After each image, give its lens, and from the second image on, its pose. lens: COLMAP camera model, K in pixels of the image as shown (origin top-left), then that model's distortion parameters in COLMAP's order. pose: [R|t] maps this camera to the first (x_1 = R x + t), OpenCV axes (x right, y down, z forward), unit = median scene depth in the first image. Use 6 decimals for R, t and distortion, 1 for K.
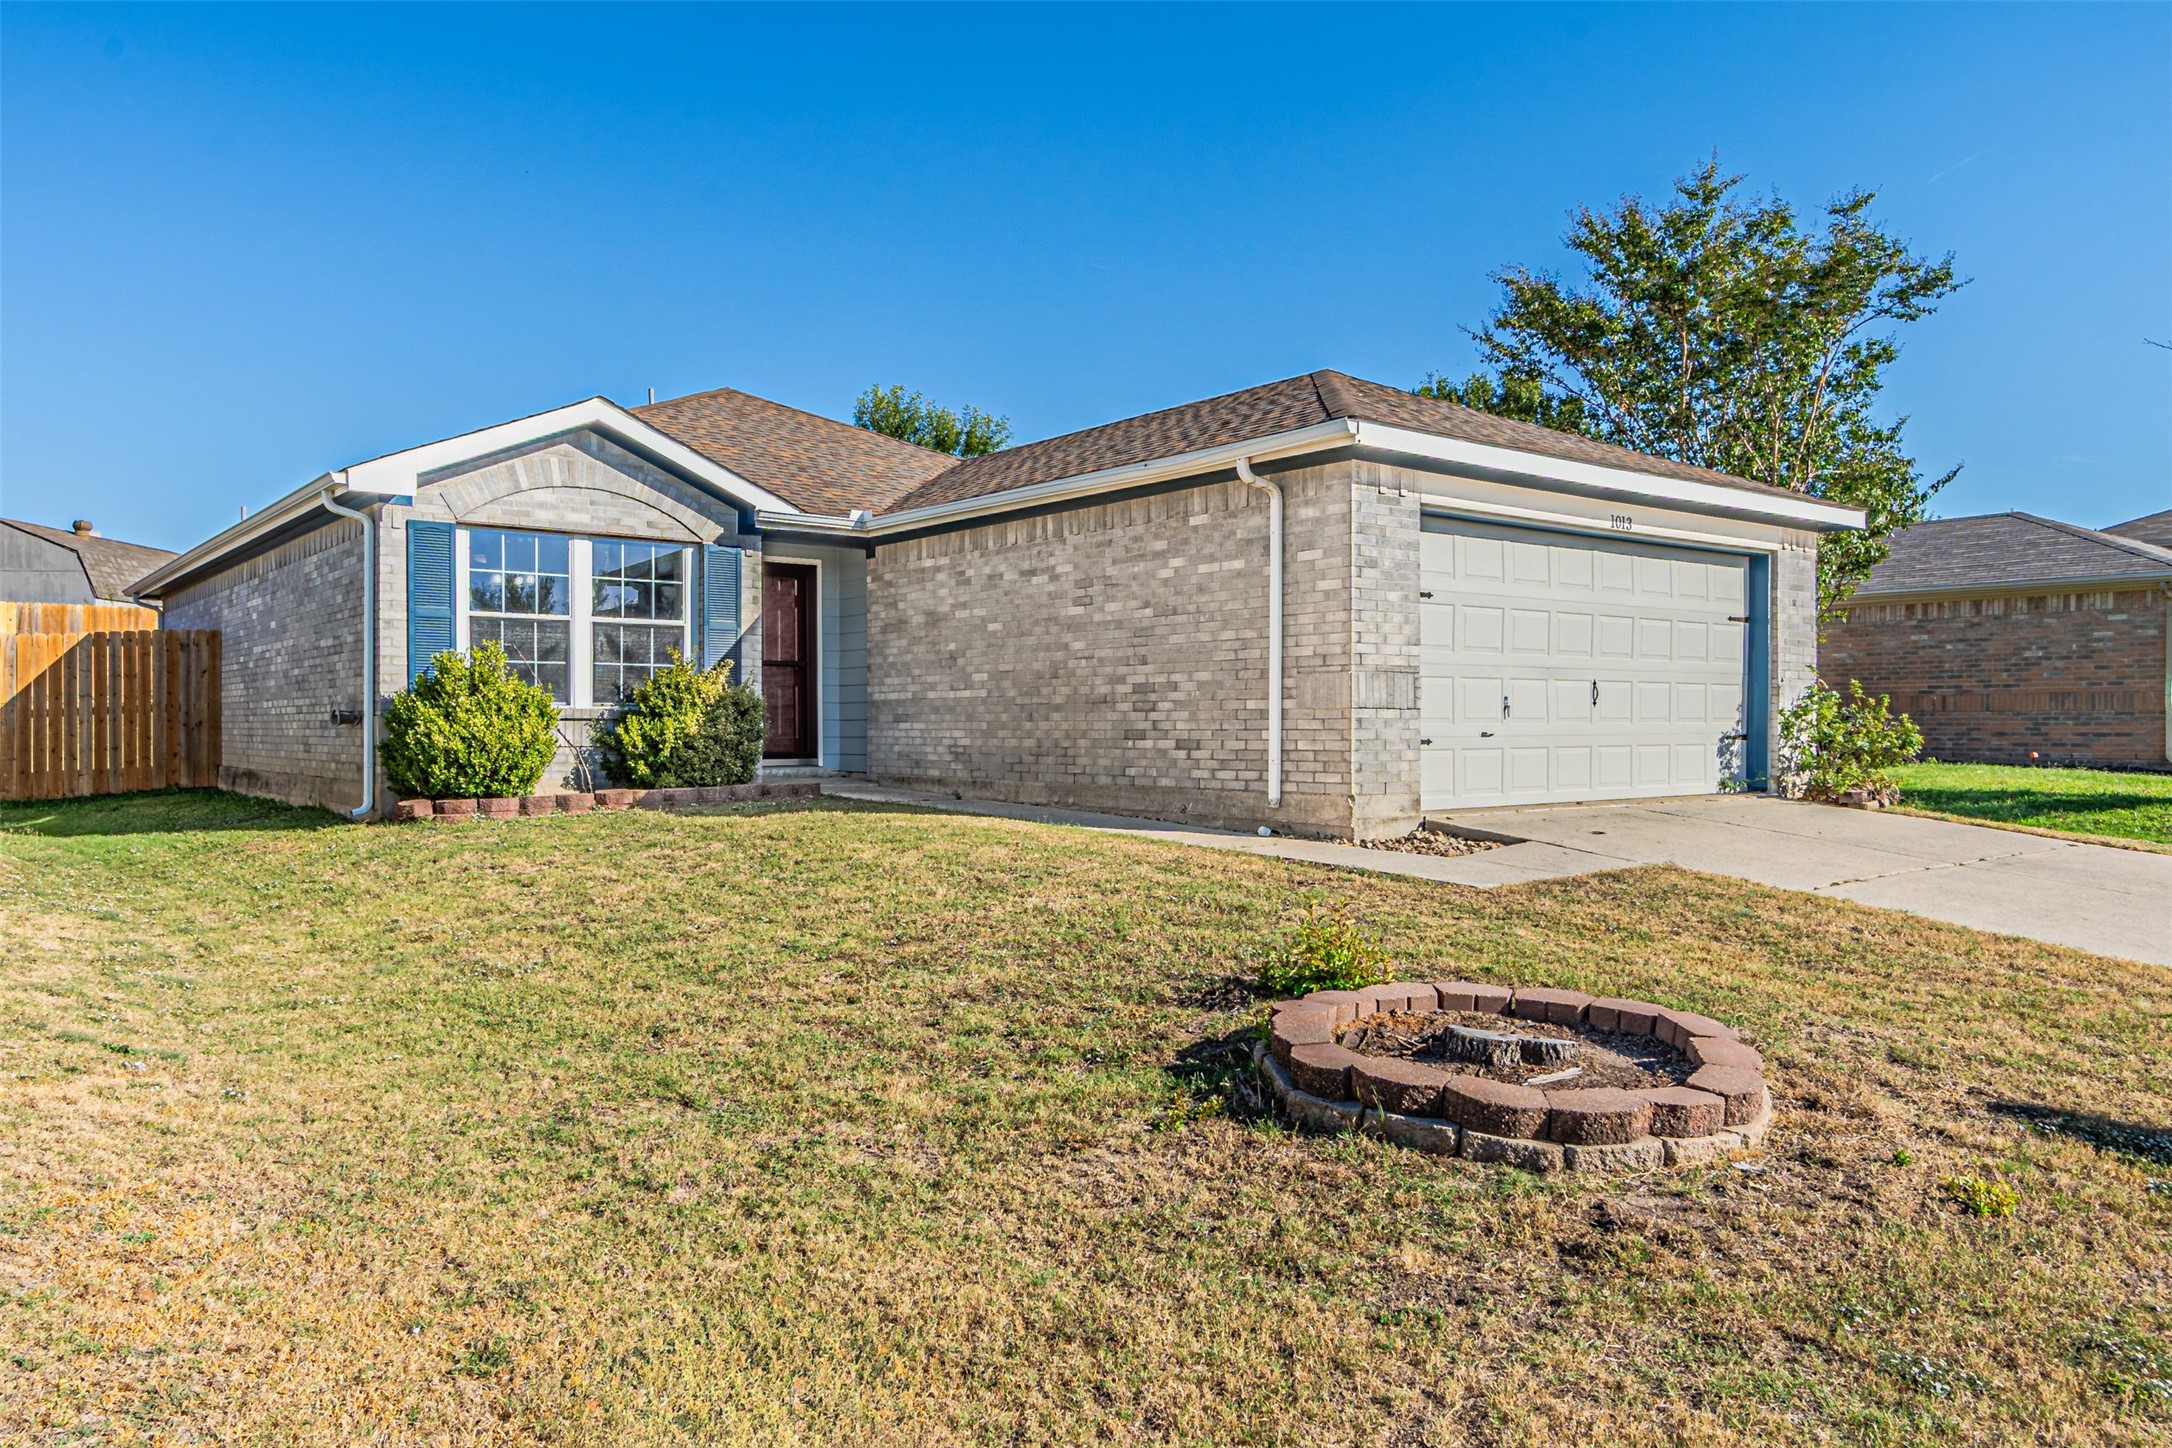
lens RADIAL K [[1512.6, 0, 1077.2], [0, 1512.6, 709.9], [0, 0, 1]] dist [0.022335, 0.001426]
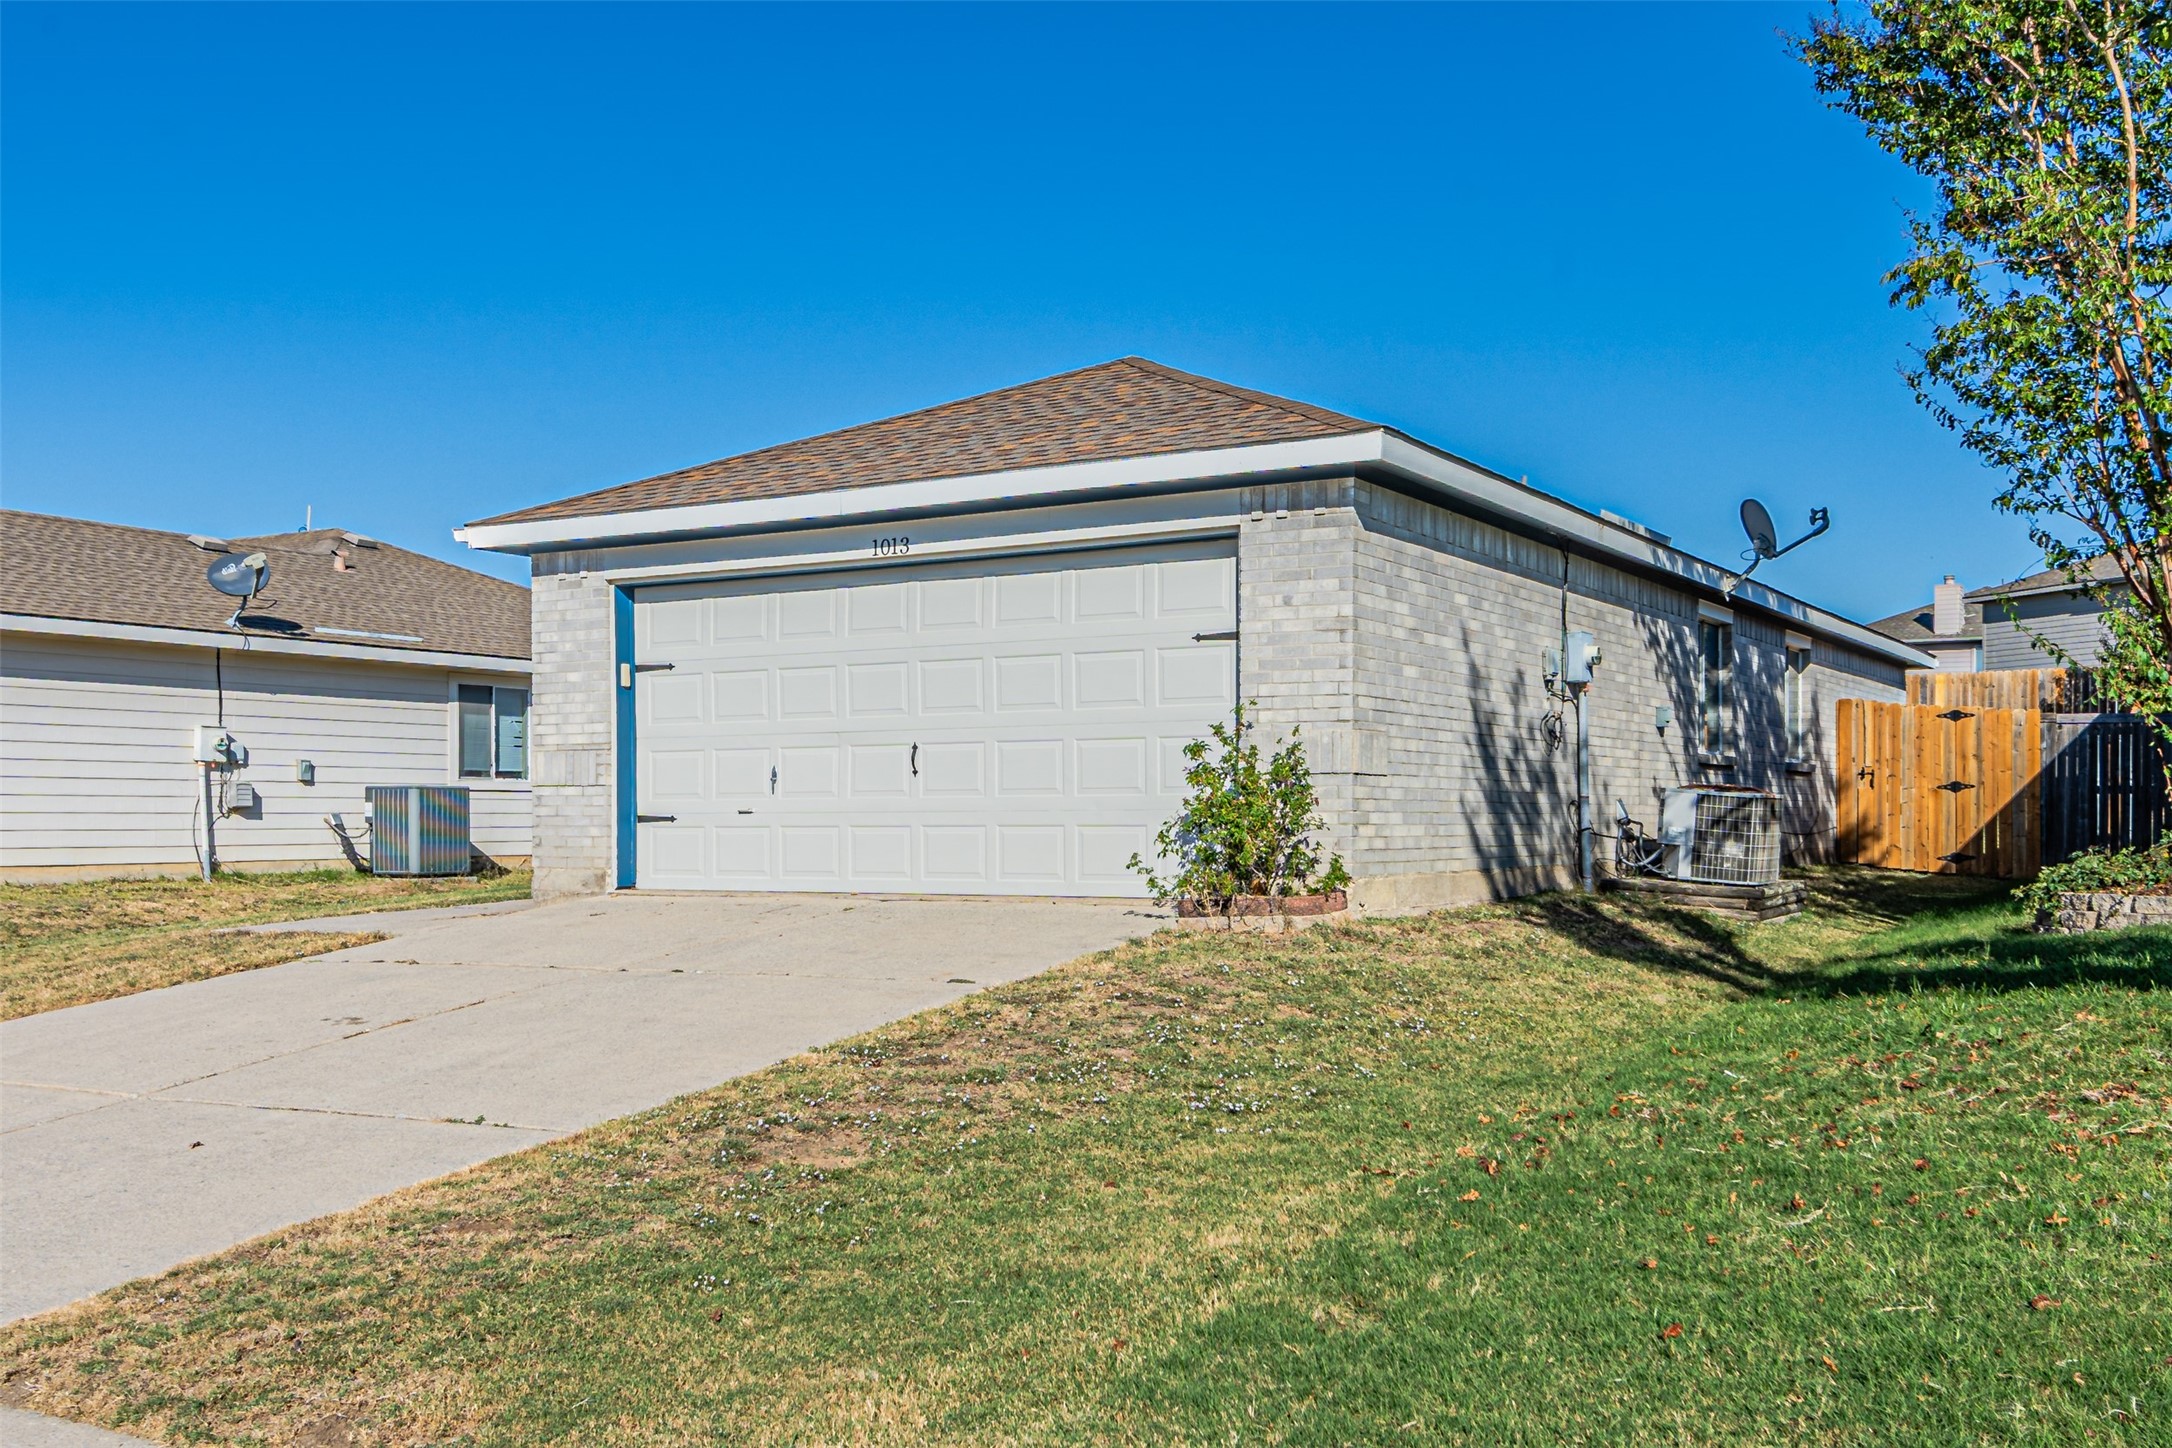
lens RADIAL K [[2150.6, 0, 1089.4], [0, 2150.6, 730.7], [0, 0, 1]] dist [-0.007688, 0.000000]
pose [[0.347261, -0.038688, -0.936970, 1.403072], [0.011341, 0.999249, -0.037056, 0.016437], [0.937700, 0.002242, 0.347439, 0.676471]]
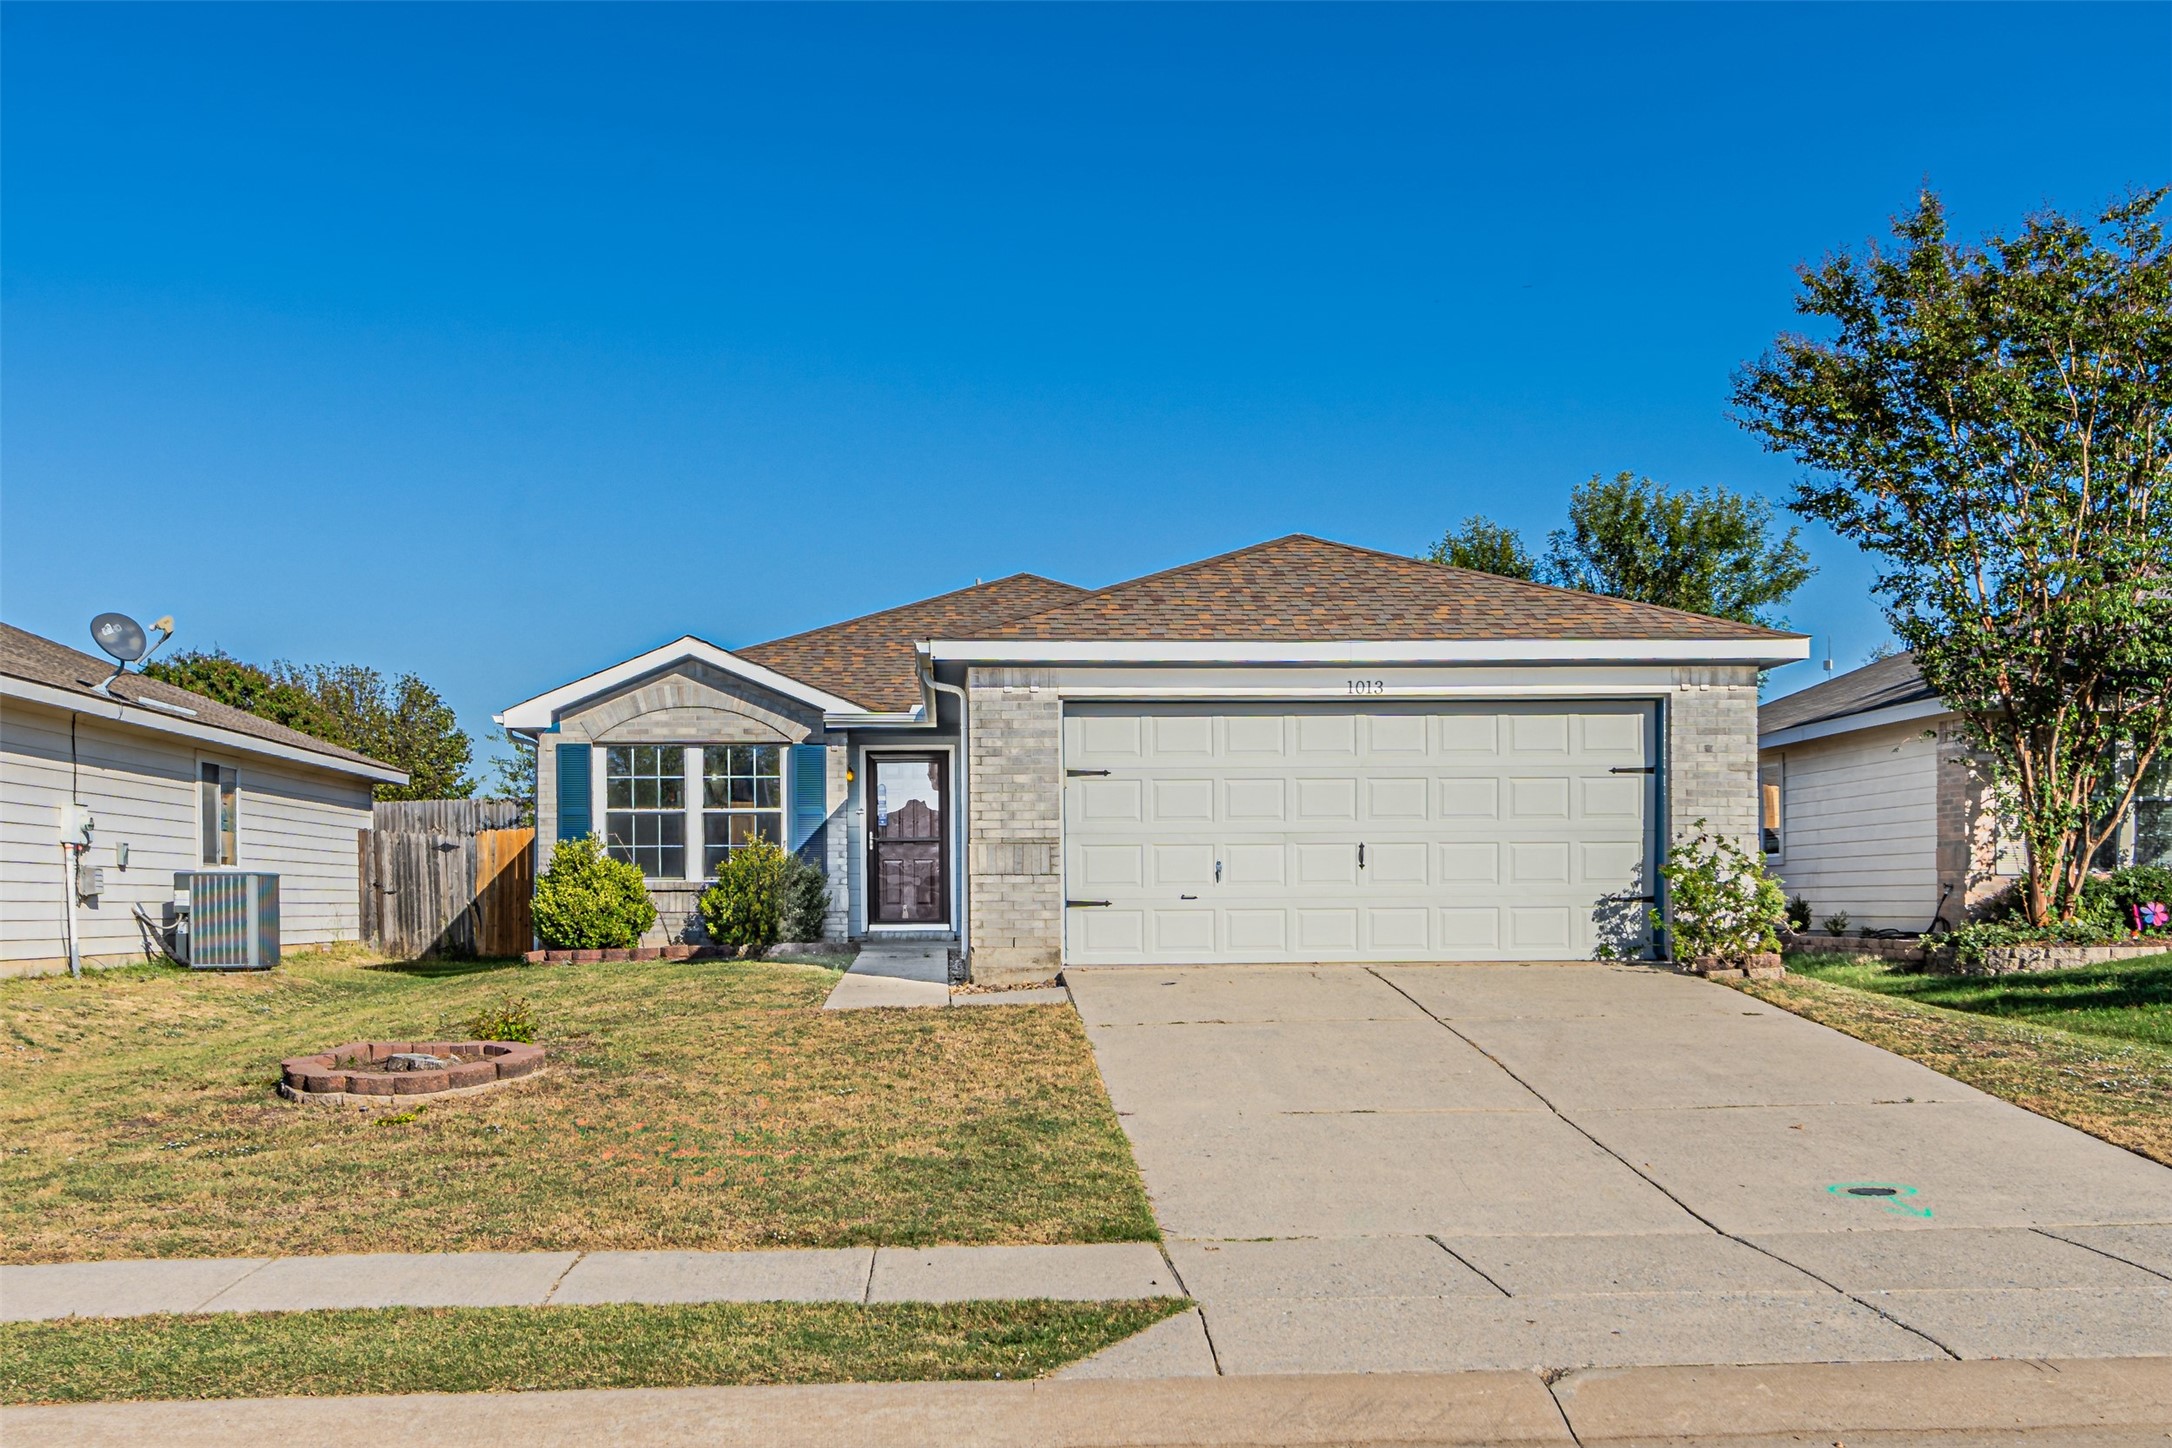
lens RADIAL K [[2150.6, 0, 1088.7], [0, 2150.6, 732.8], [0, 0, 1]] dist [-0.007688, 0.000000]
pose [[0.814317, -0.051060, -0.578170, 1.002316], [0.010424, 0.997249, -0.073389, 0.010268], [0.580326, 0.053735, 0.812609, -0.268897]]
